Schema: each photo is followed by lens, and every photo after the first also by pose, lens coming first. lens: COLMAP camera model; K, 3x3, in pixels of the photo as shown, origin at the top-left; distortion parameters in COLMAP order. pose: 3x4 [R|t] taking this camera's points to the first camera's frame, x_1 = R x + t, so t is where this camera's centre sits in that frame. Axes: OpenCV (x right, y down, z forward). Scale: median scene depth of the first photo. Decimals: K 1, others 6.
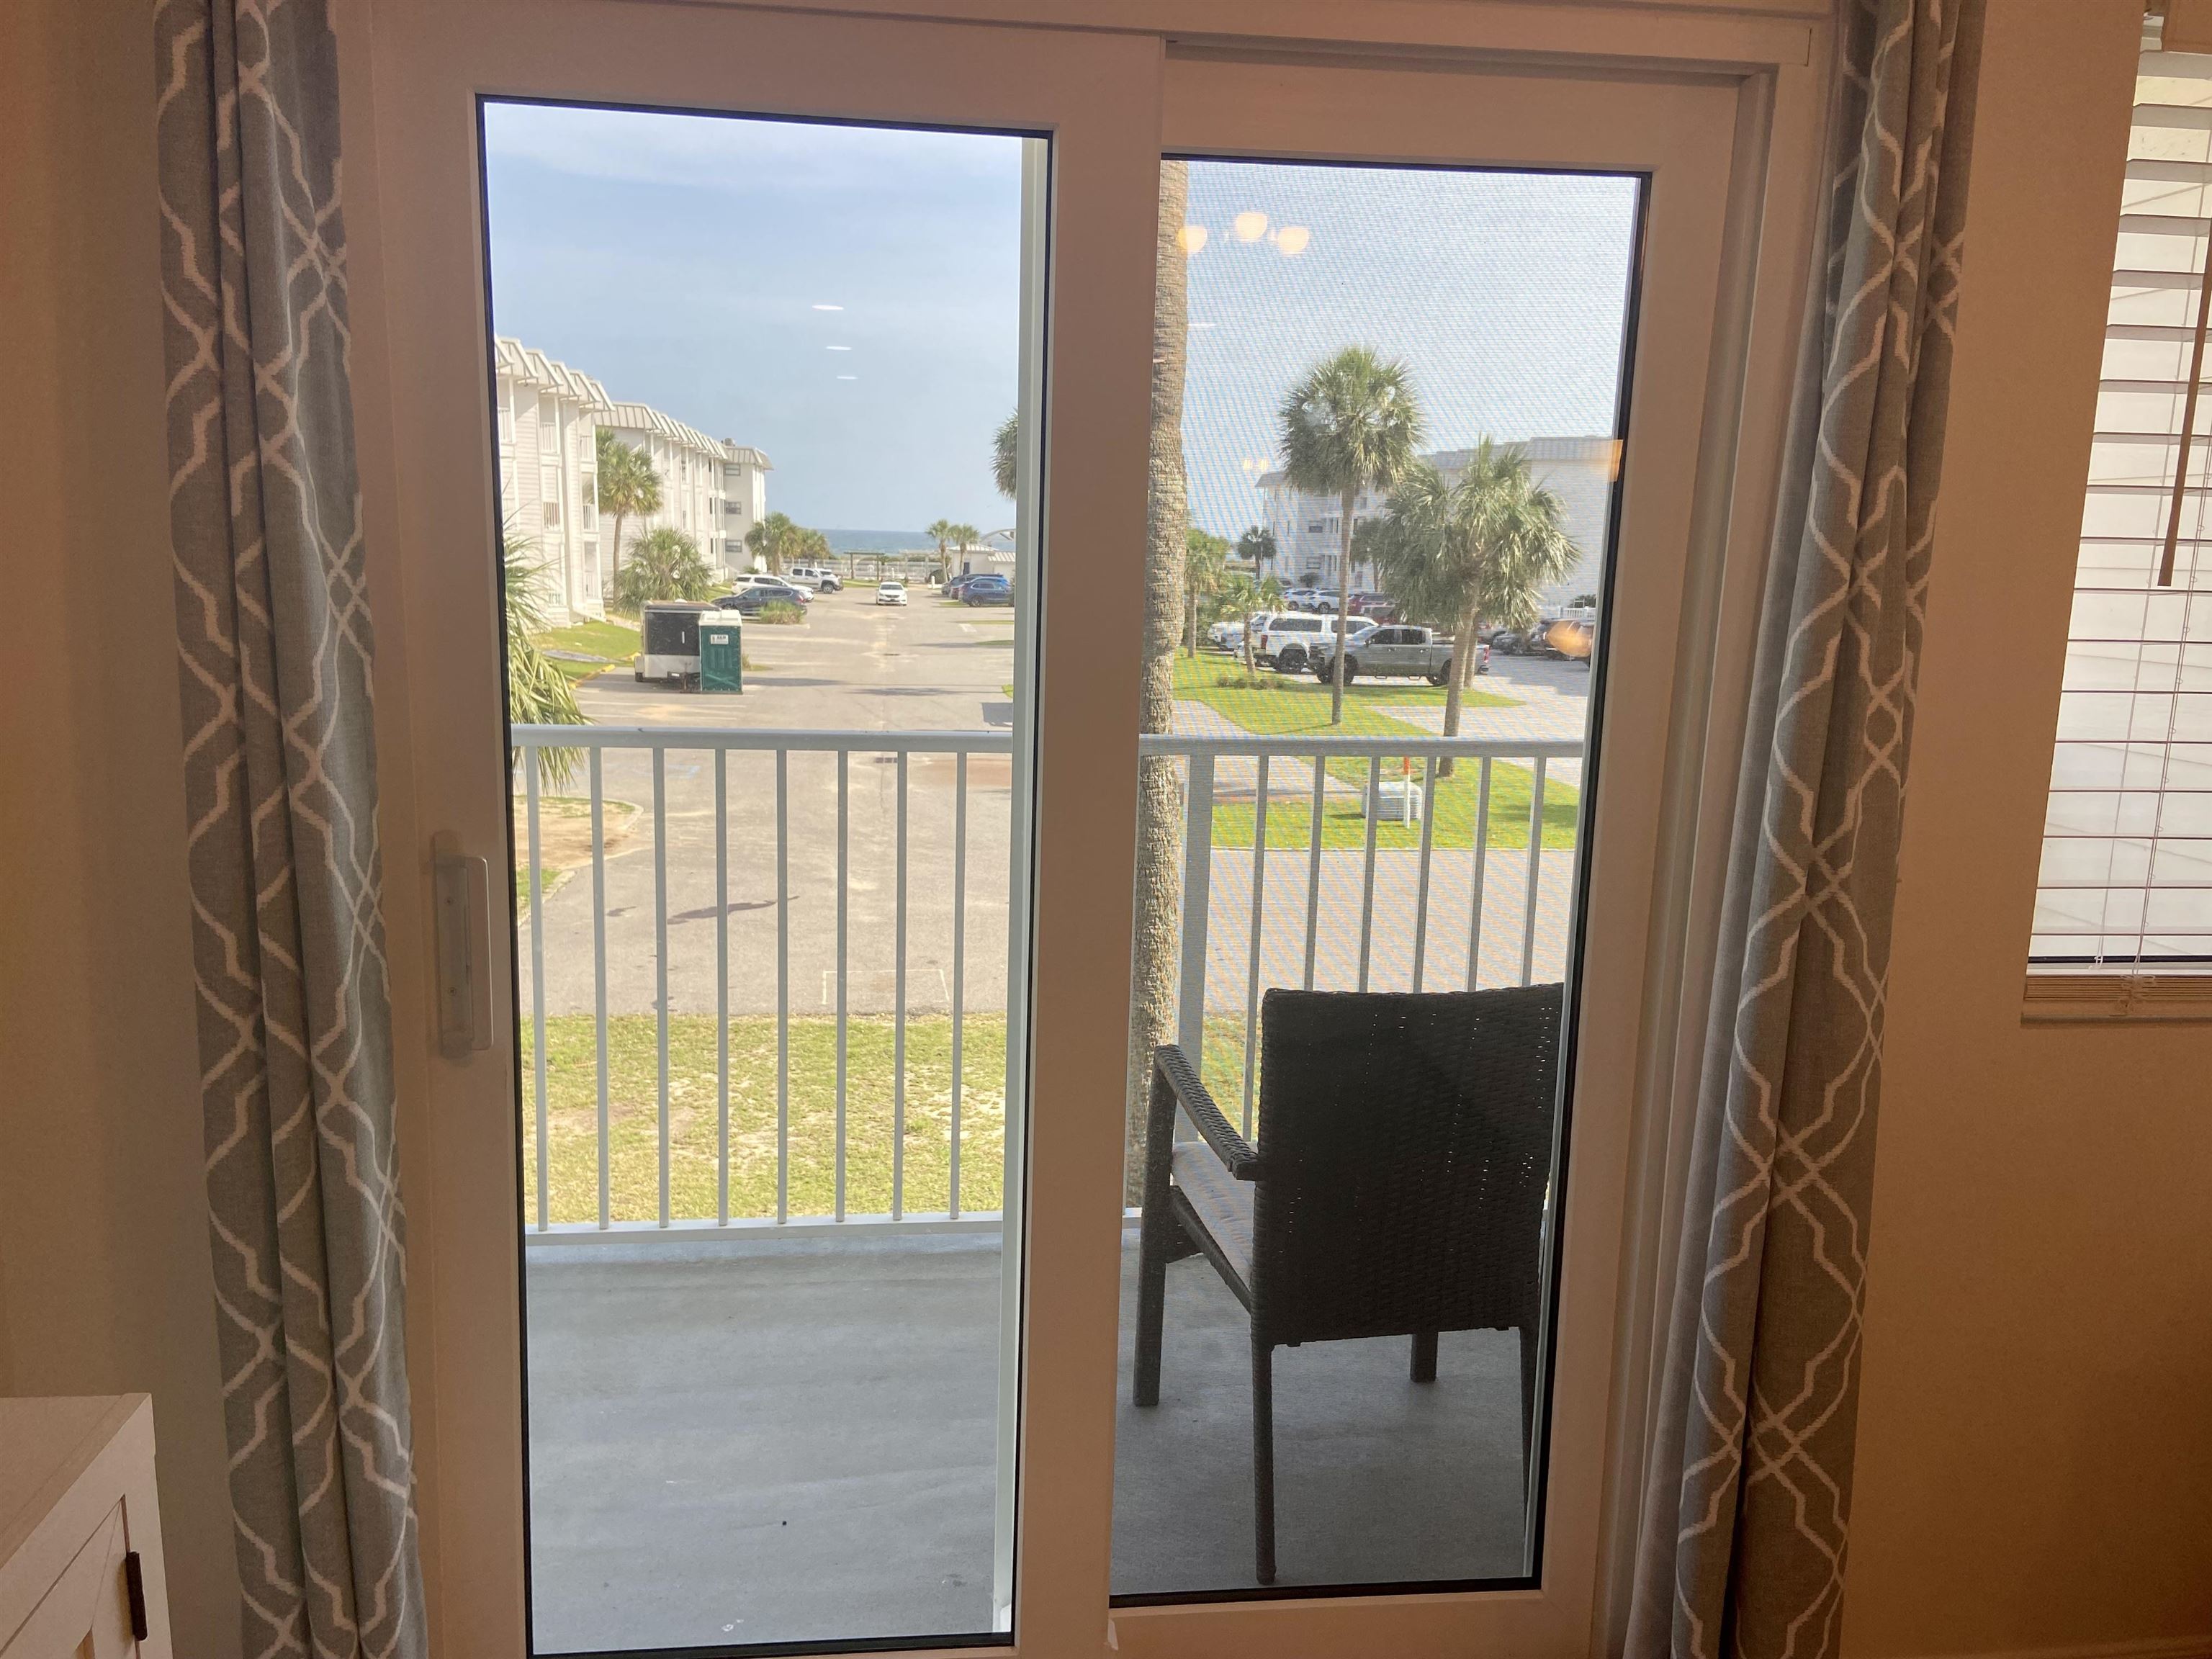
lens RADIAL K [[1657.3, 0, 1101.0], [0, 1657.3, 844.9], [0, 0, 1]] dist [0.104912, -0.116098]
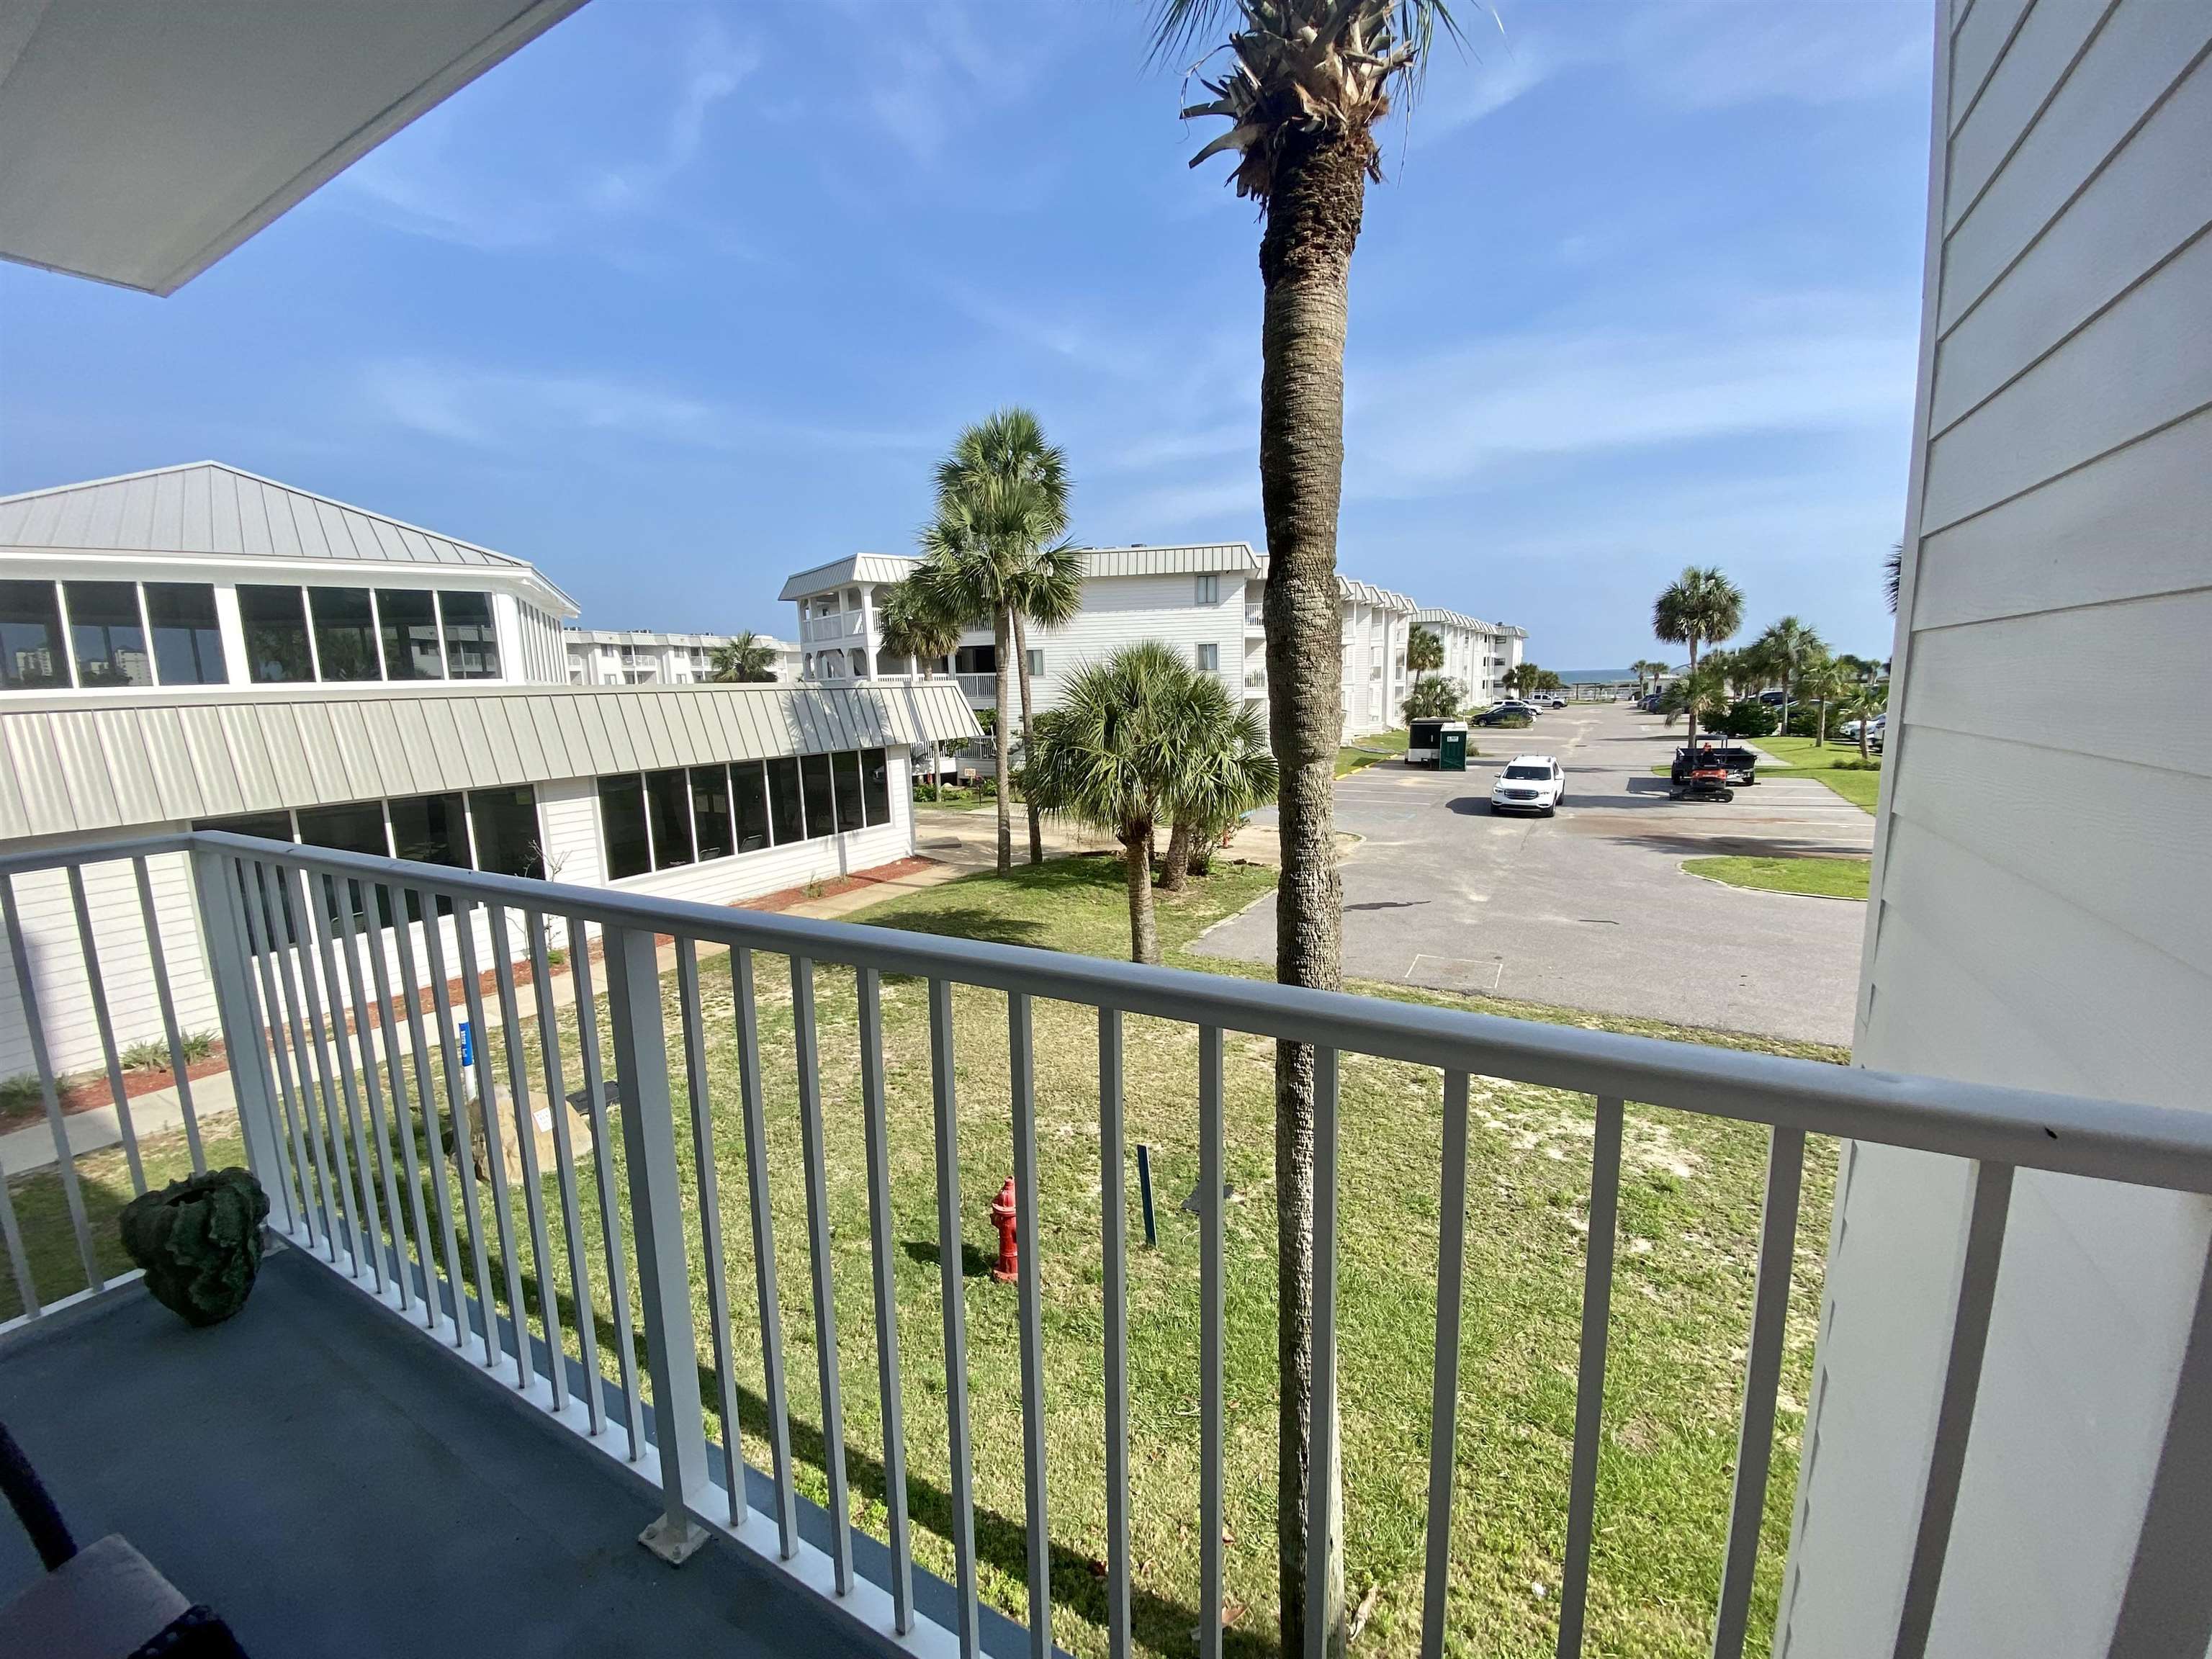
lens RADIAL K [[885.8, 0, 1099.5], [0, 885.8, 842.0], [0, 0, 1]] dist [-0.001551, -0.000316]
pose [[0.795308, 0.056952, -0.603525, 0.276285], [-0.060983, 0.998043, 0.013819, -0.064143], [0.603131, 0.025814, 0.797225, 0.471850]]
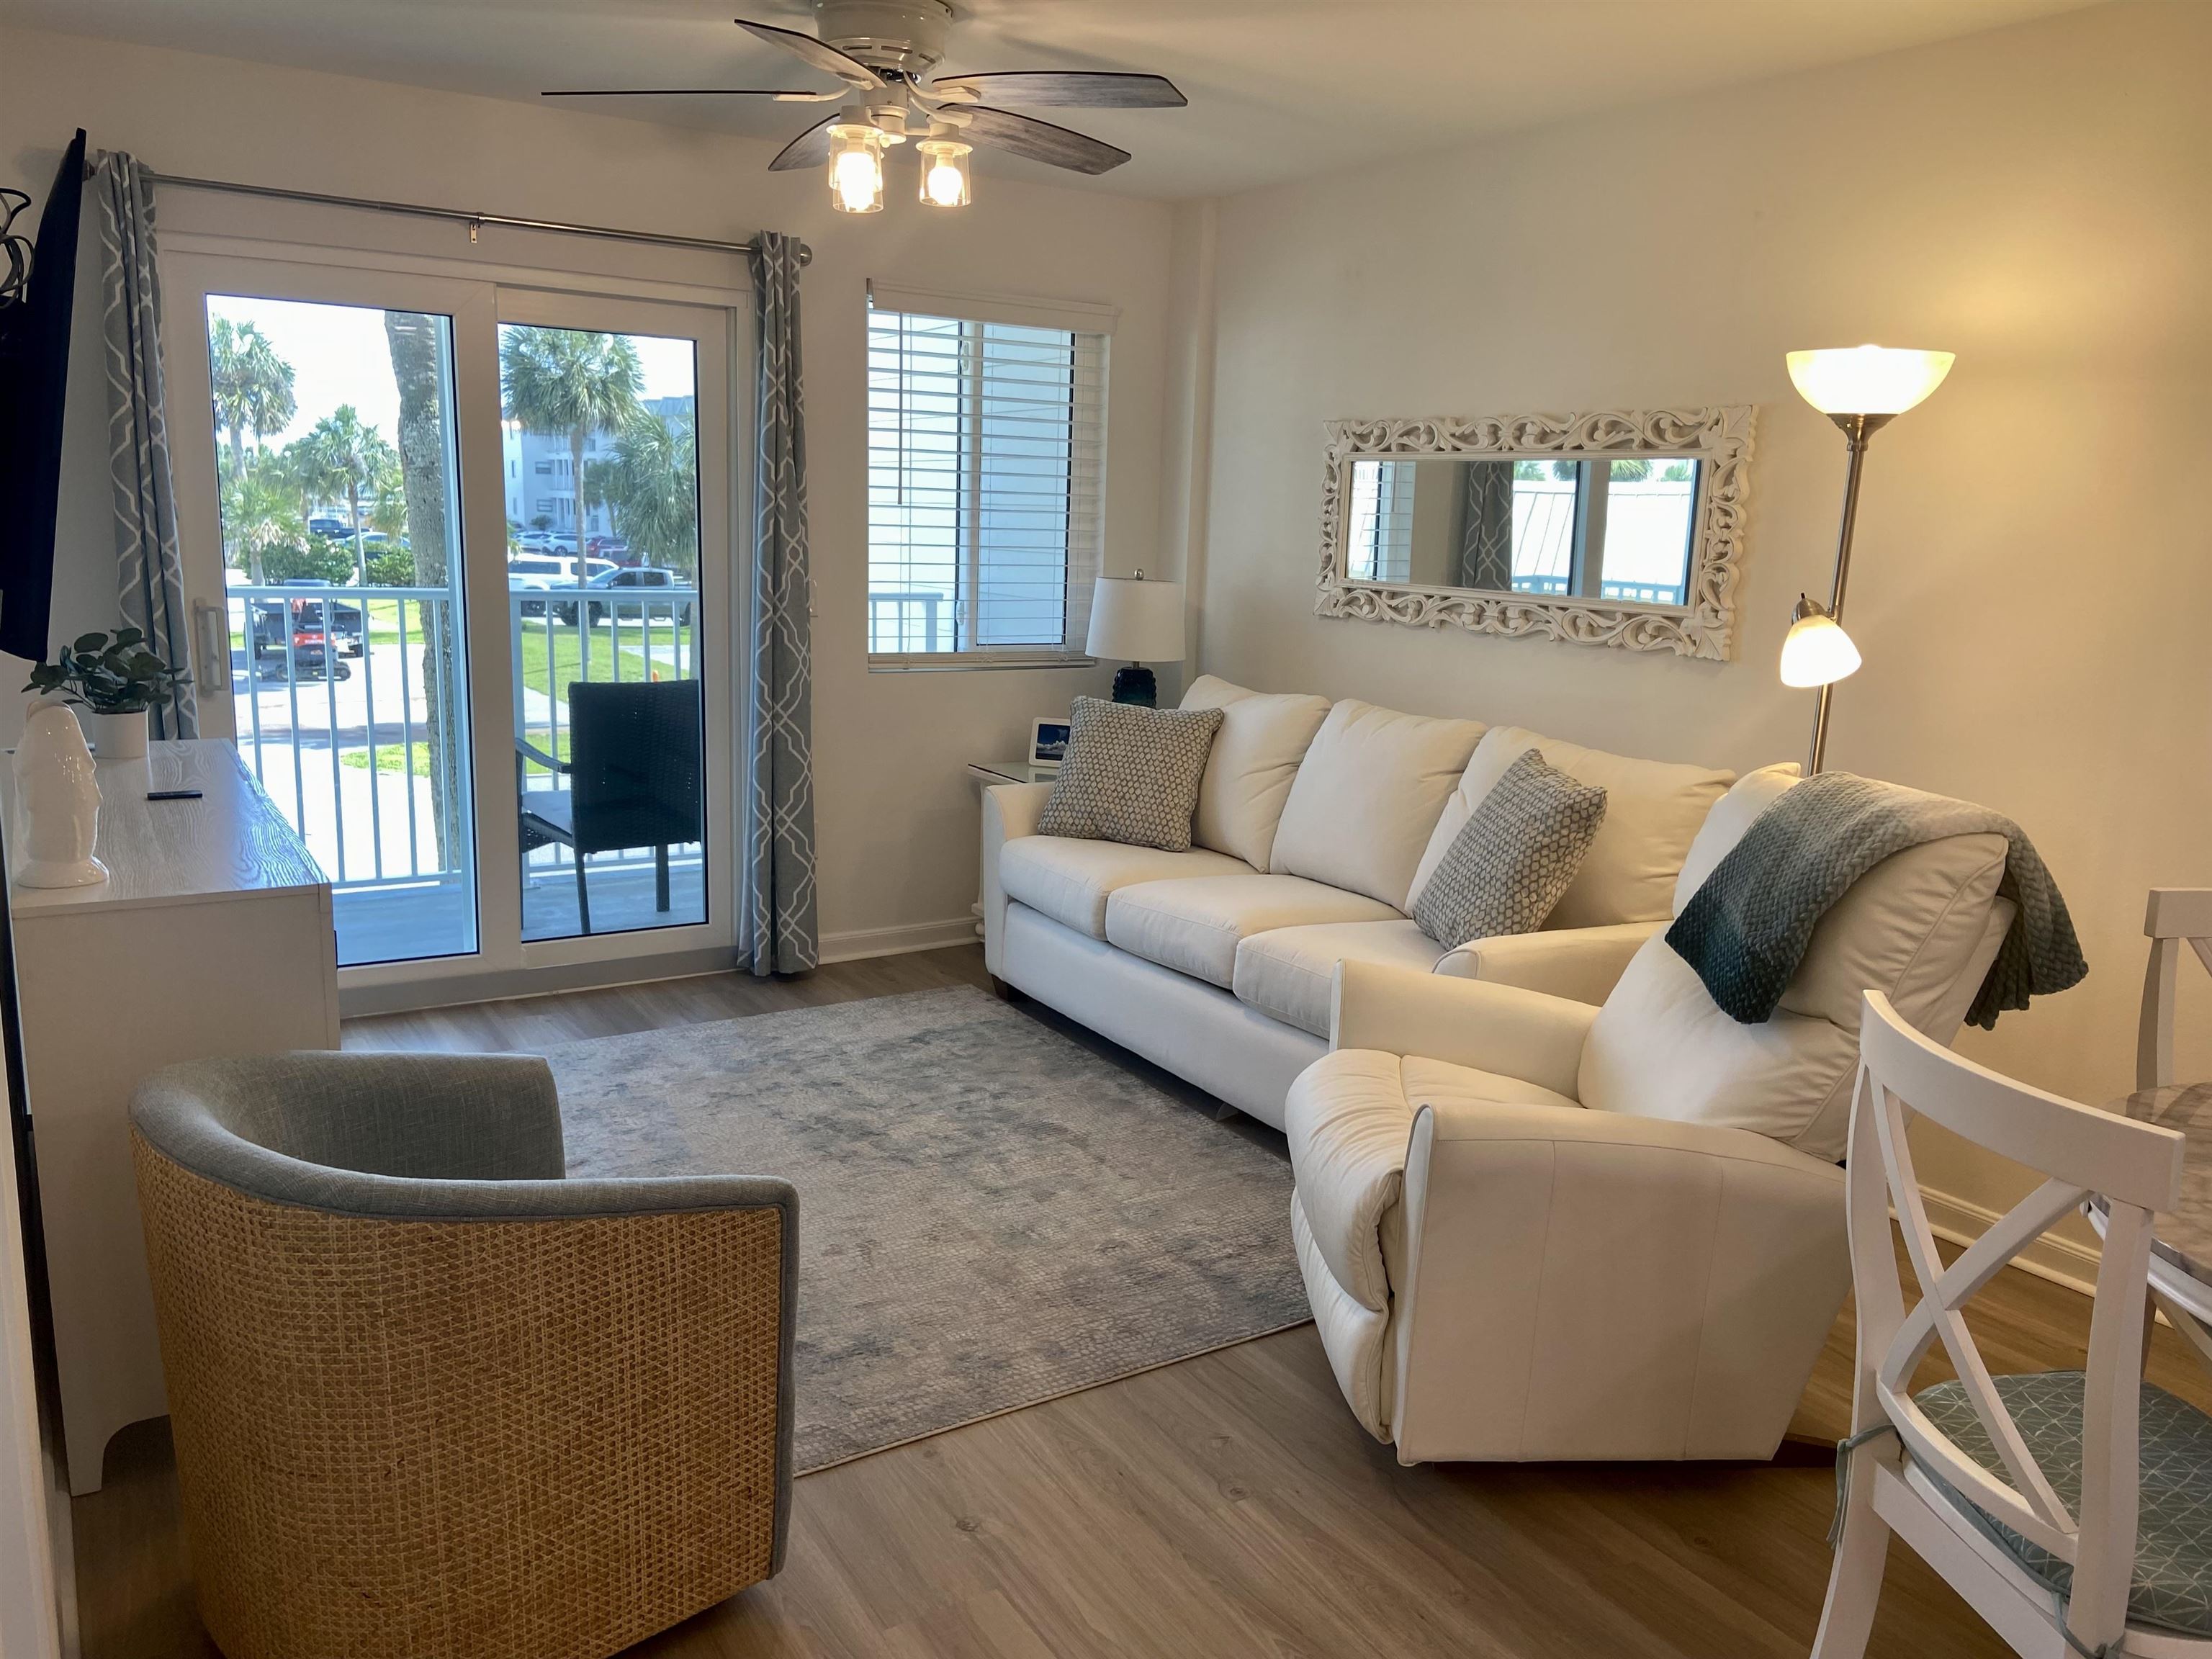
lens RADIAL K [[1657.3, 0, 1101.1], [0, 1657.3, 850.9], [0, 0, 1]] dist [0.104912, -0.116098]
pose [[0.904843, -0.082029, 0.417769, -0.082708], [0.067625, 0.996497, 0.049192, 0.097548], [-0.420341, -0.016259, 0.907220, -0.526345]]
